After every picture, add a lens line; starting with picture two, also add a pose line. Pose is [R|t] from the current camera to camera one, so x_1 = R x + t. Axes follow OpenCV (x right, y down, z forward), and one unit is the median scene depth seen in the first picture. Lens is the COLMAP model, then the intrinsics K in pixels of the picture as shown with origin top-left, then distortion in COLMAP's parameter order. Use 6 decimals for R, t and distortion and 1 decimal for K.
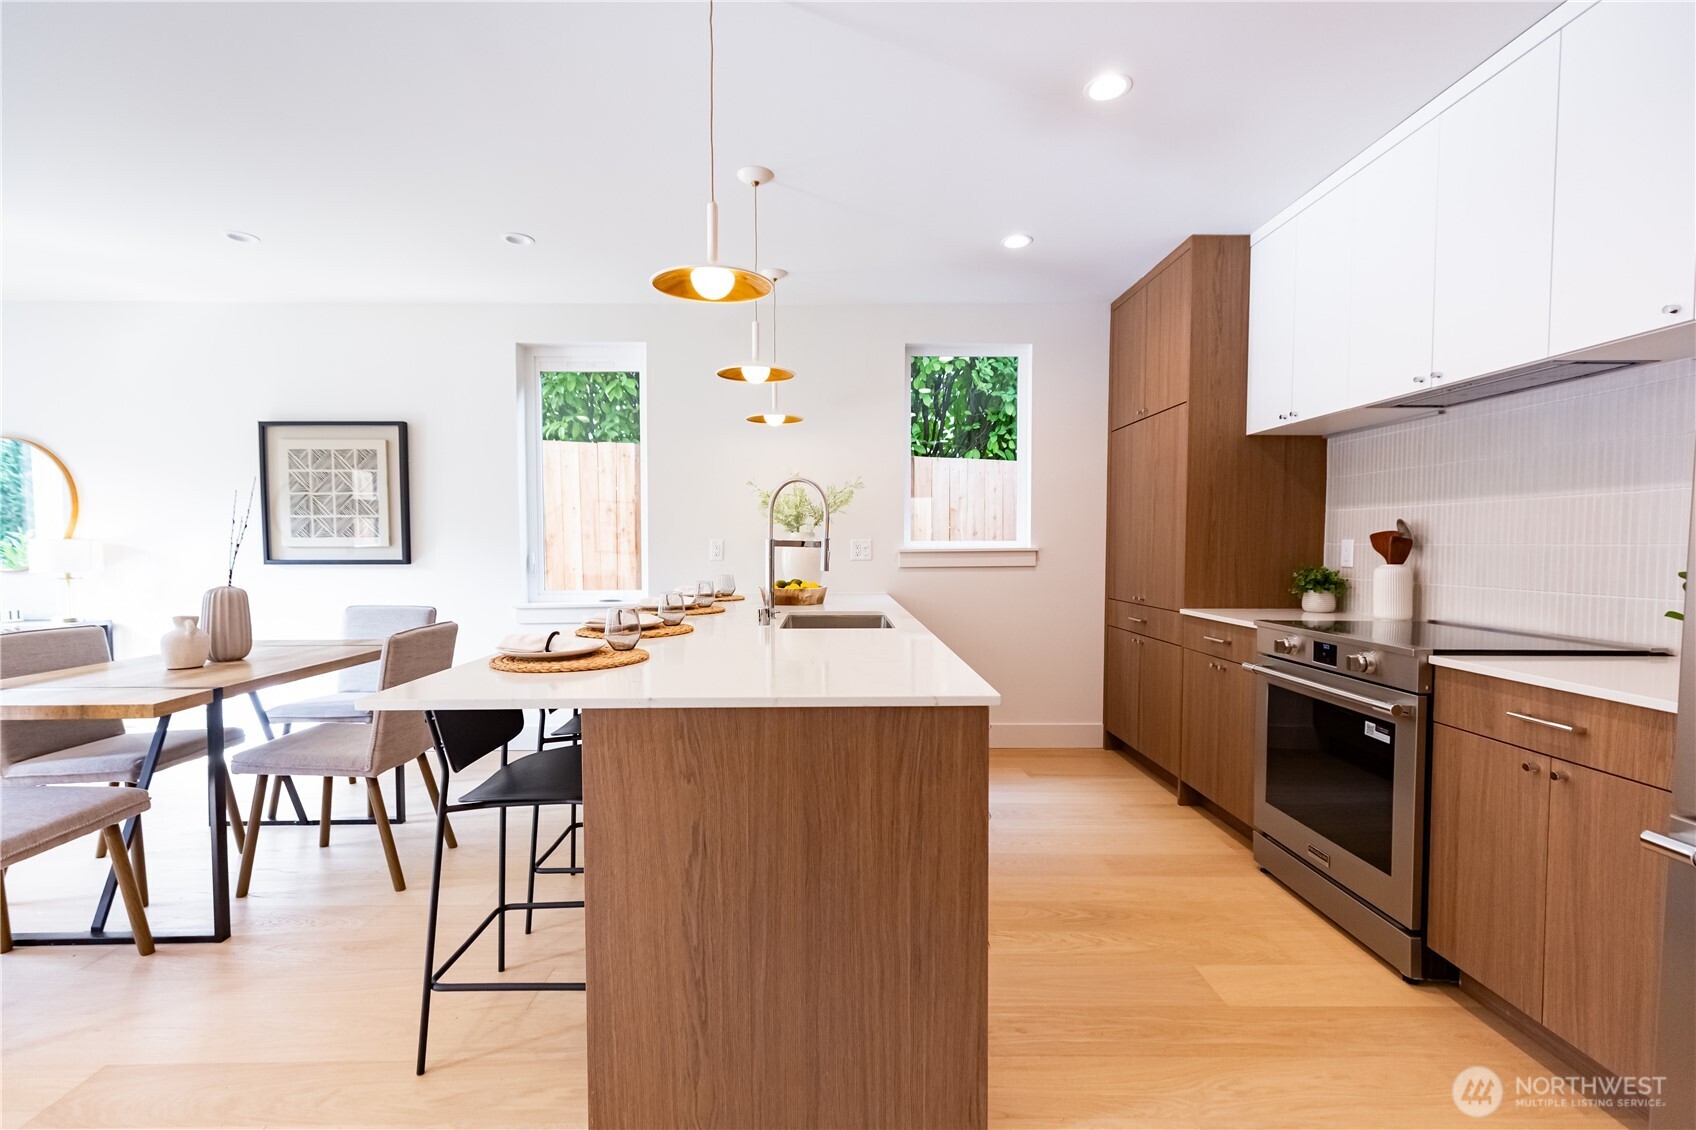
lens RADIAL K [[760.5, 0, 845.1], [0, 760.5, 571.8], [0, 0, 1]] dist [0.001910, 0.000074]
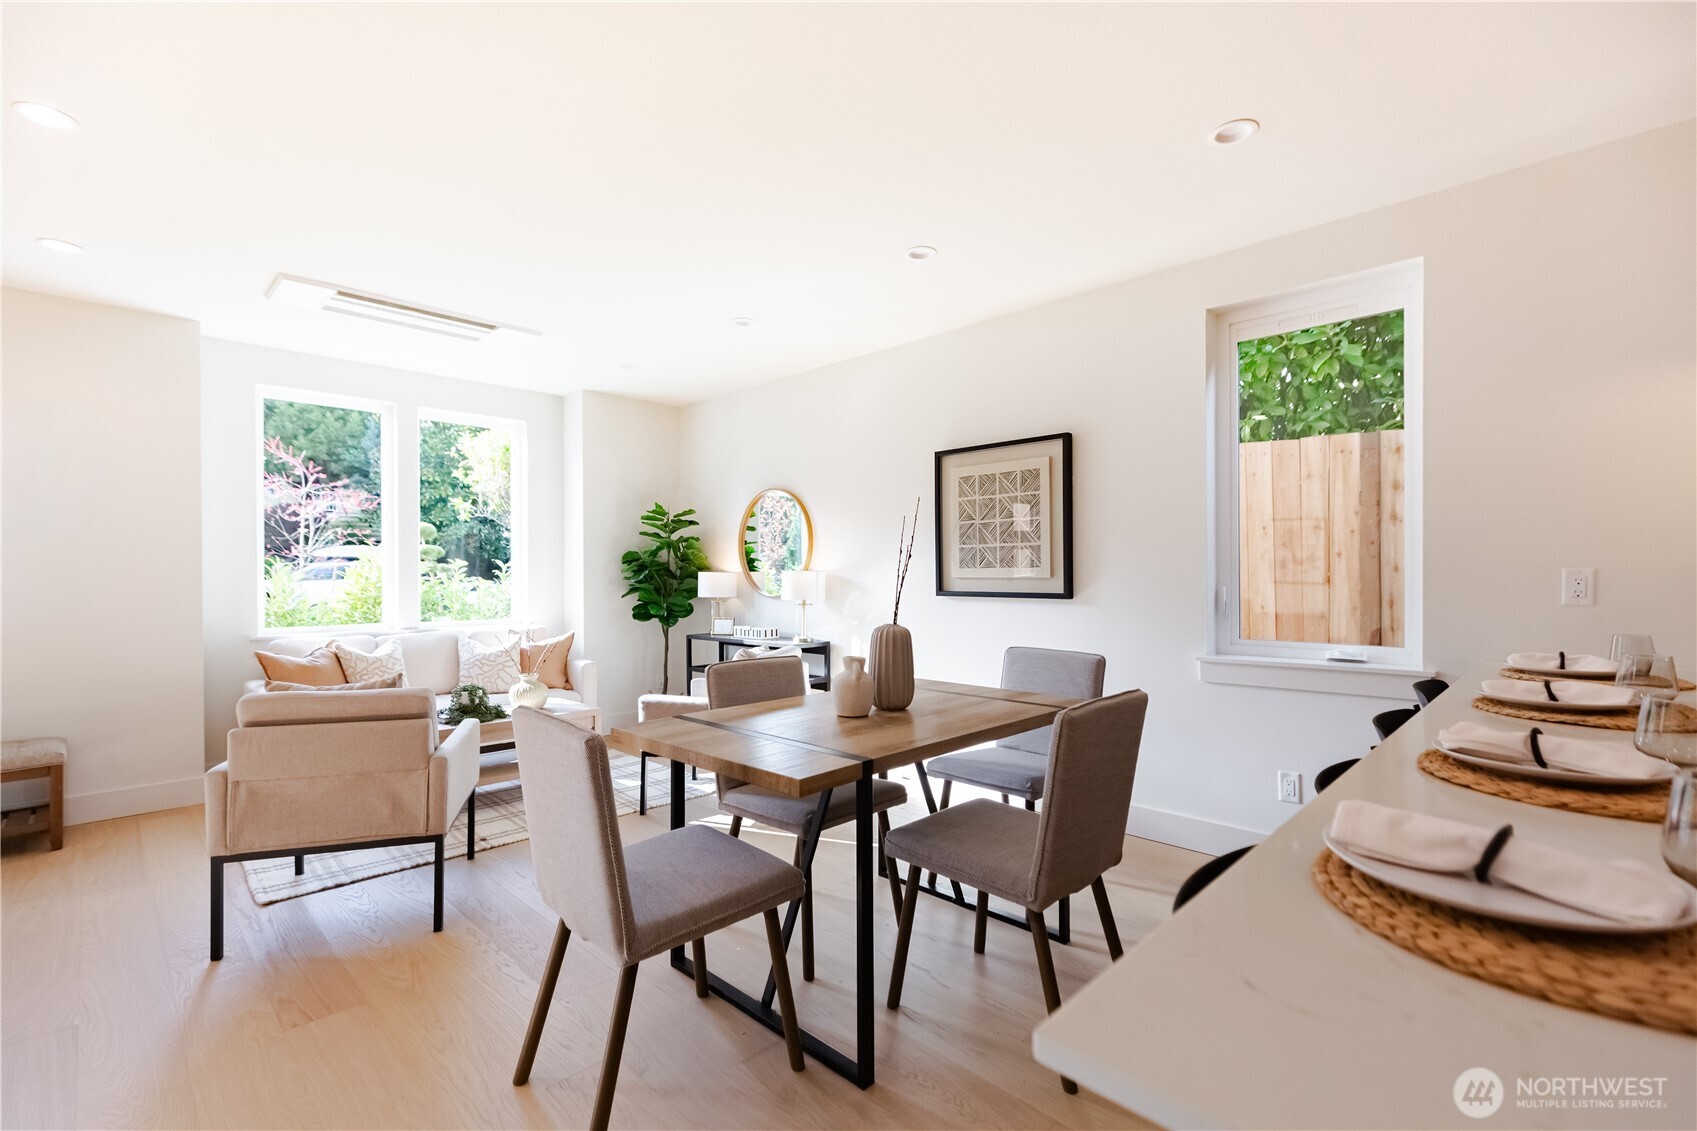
lens RADIAL K [[760.9, 0, 845.6], [0, 760.9, 572.3], [0, 0, 1]] dist [0.001910, 0.000074]
pose [[0.705528, -0.002175, -0.708678, -0.191861], [-0.025167, 0.999288, -0.028122, -0.012238], [0.708235, 0.037677, 0.704971, 0.286662]]
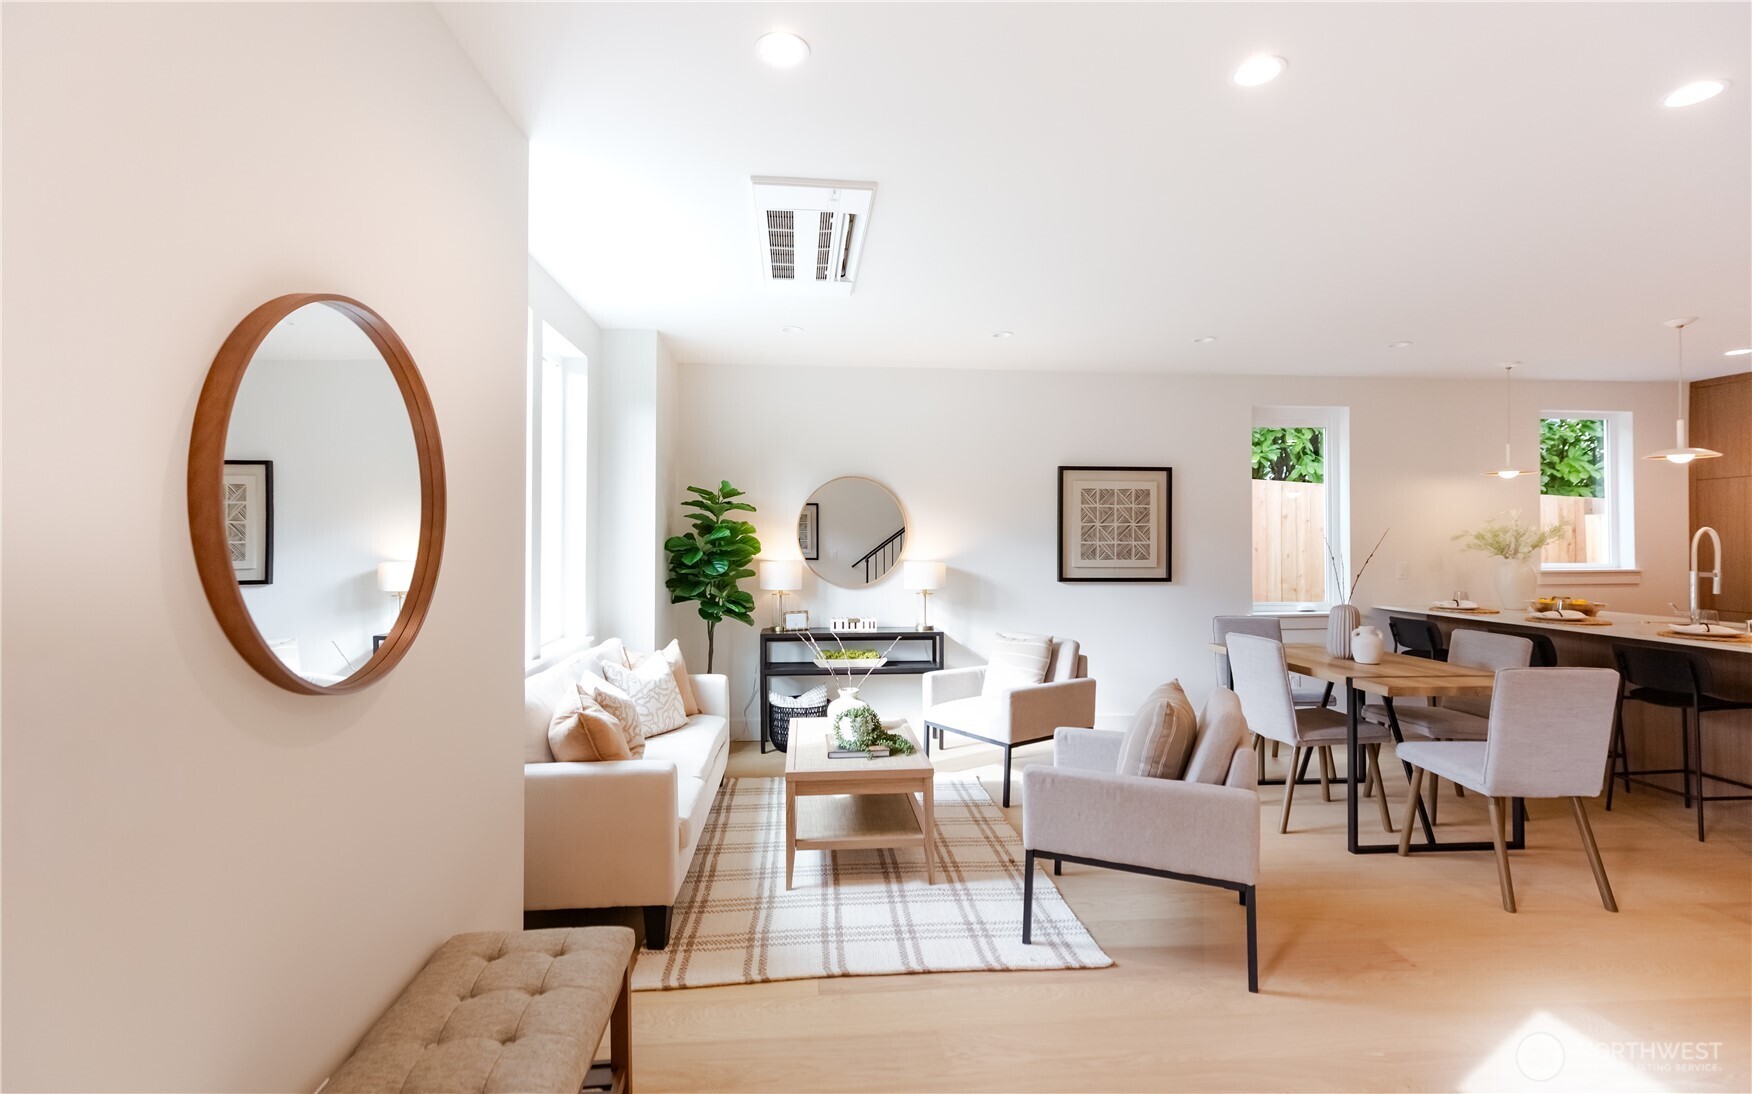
lens RADIAL K [[780.0, 0, 876.0], [0, 780.0, 547.0], [0, 0, 1]] dist [0.002826, 0.000383]
pose [[0.997151, 0.004347, 0.075301, -1.513527], [-0.002355, 0.999645, -0.026527, -0.041064], [-0.075389, 0.026274, 0.996808, -0.312895]]
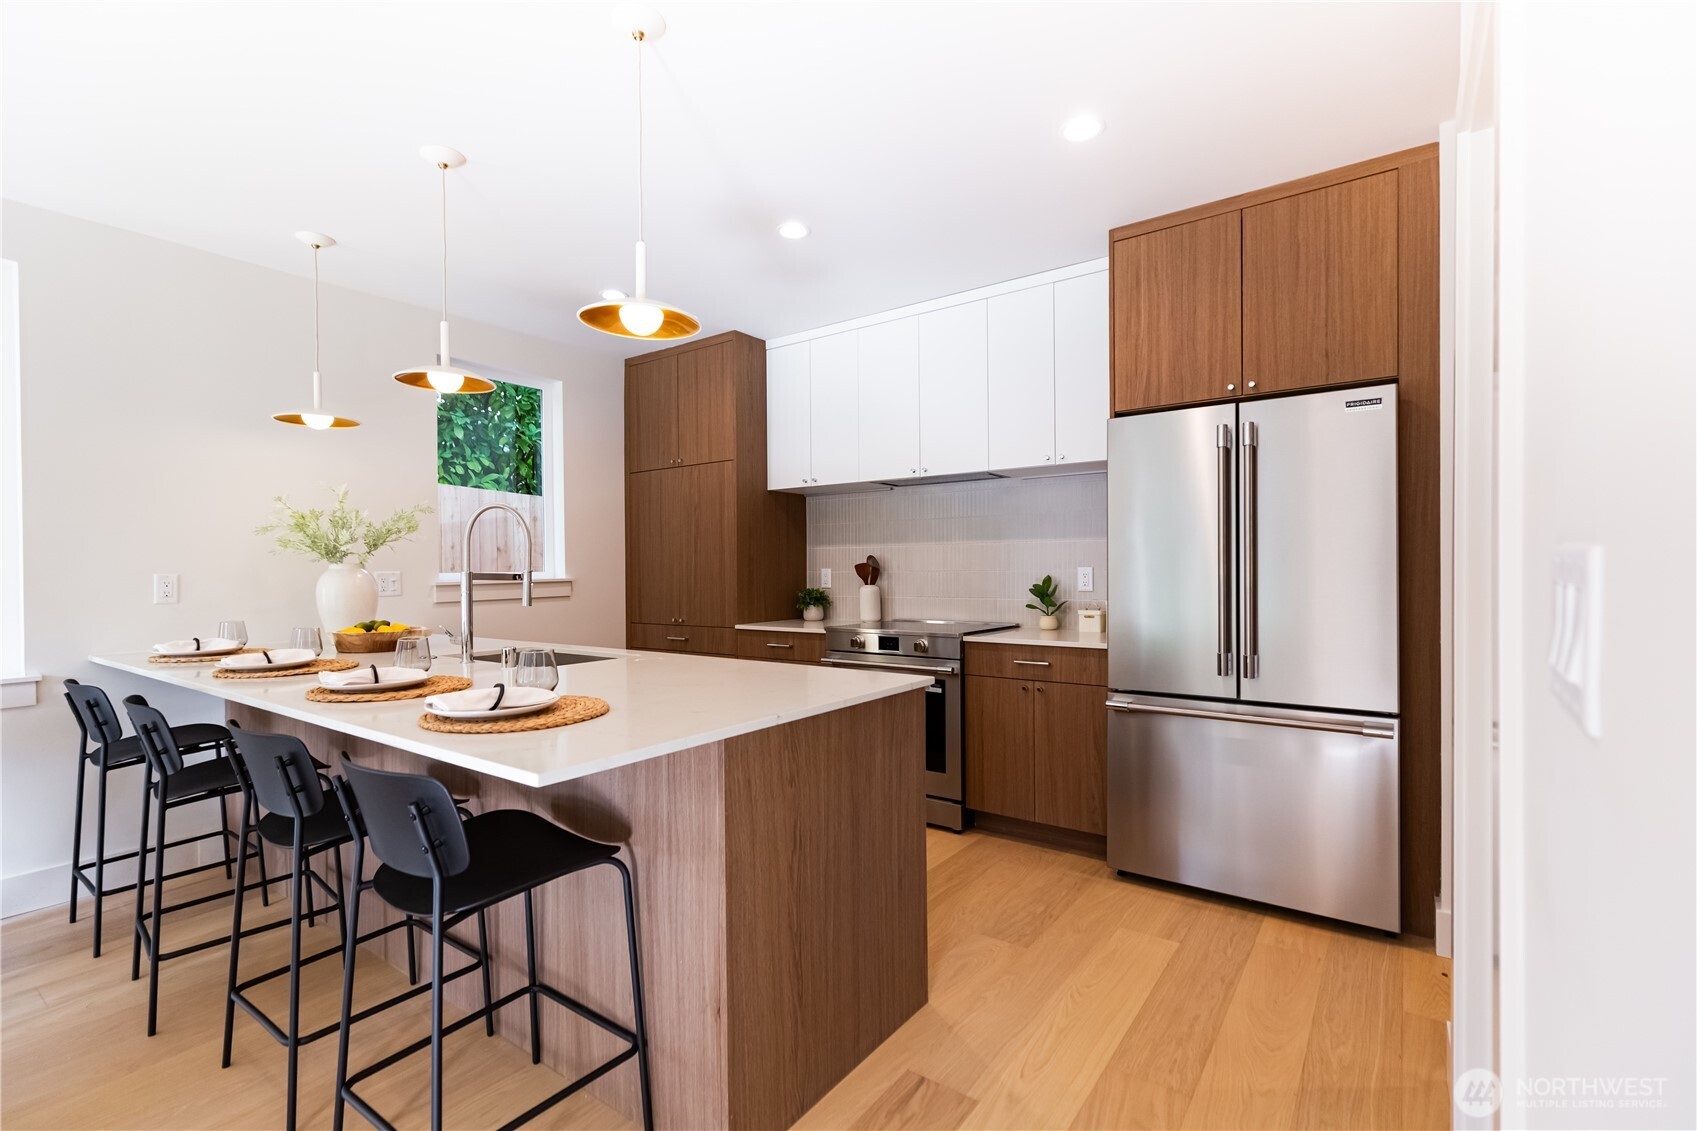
lens RADIAL K [[751.3, 0, 865.8], [0, 751.3, 570.5], [0, 0, 1]] dist [-0.000650, -0.000037]
pose [[0.596623, -0.006715, 0.802494, -0.427290], [0.038843, 0.999035, -0.020518, -0.007267], [-0.801581, 0.043413, 0.596308, 0.095111]]
